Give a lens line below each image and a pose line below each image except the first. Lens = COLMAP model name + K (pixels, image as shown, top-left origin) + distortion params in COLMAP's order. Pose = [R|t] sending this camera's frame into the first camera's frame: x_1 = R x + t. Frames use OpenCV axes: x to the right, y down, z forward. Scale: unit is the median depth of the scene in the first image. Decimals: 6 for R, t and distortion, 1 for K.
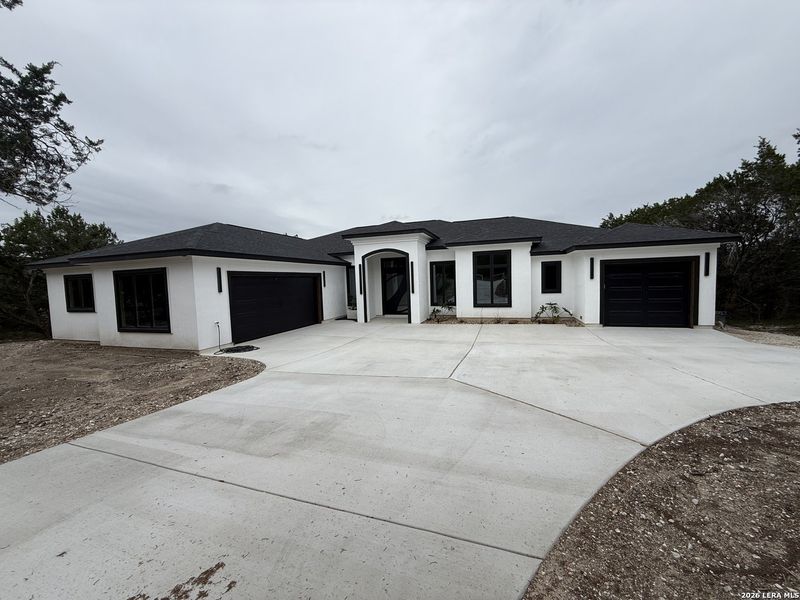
lens RADIAL K [[318.5, 0, 399.3], [0, 318.5, 298.6], [0, 0, 1]] dist [0.000885, -0.000953]
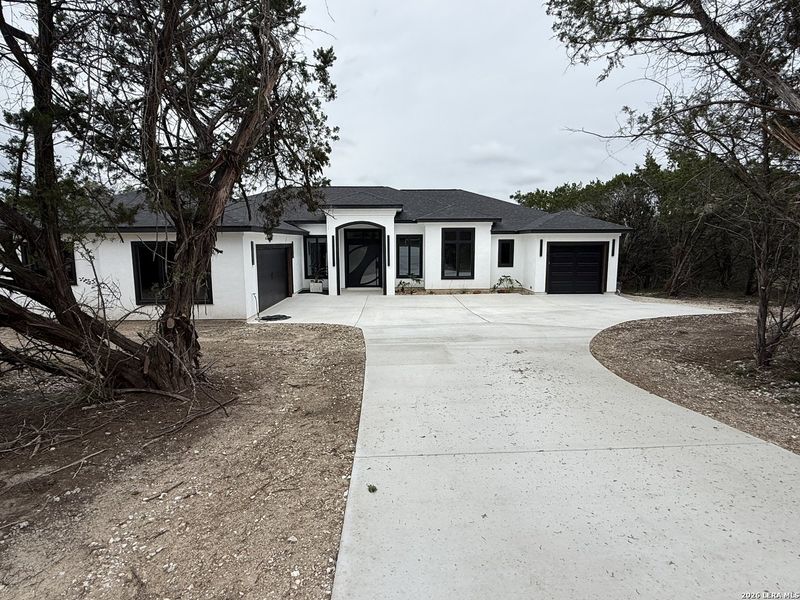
lens RADIAL K [[444.6, 0, 400.7], [0, 444.6, 301.3], [0, 0, 1]] dist [-0.003042, -0.000097]
pose [[0.941068, -0.017984, 0.337740, -0.427927], [-0.006249, 0.997490, 0.070525, -0.004797], [-0.338161, -0.068480, 0.938594, -0.394134]]
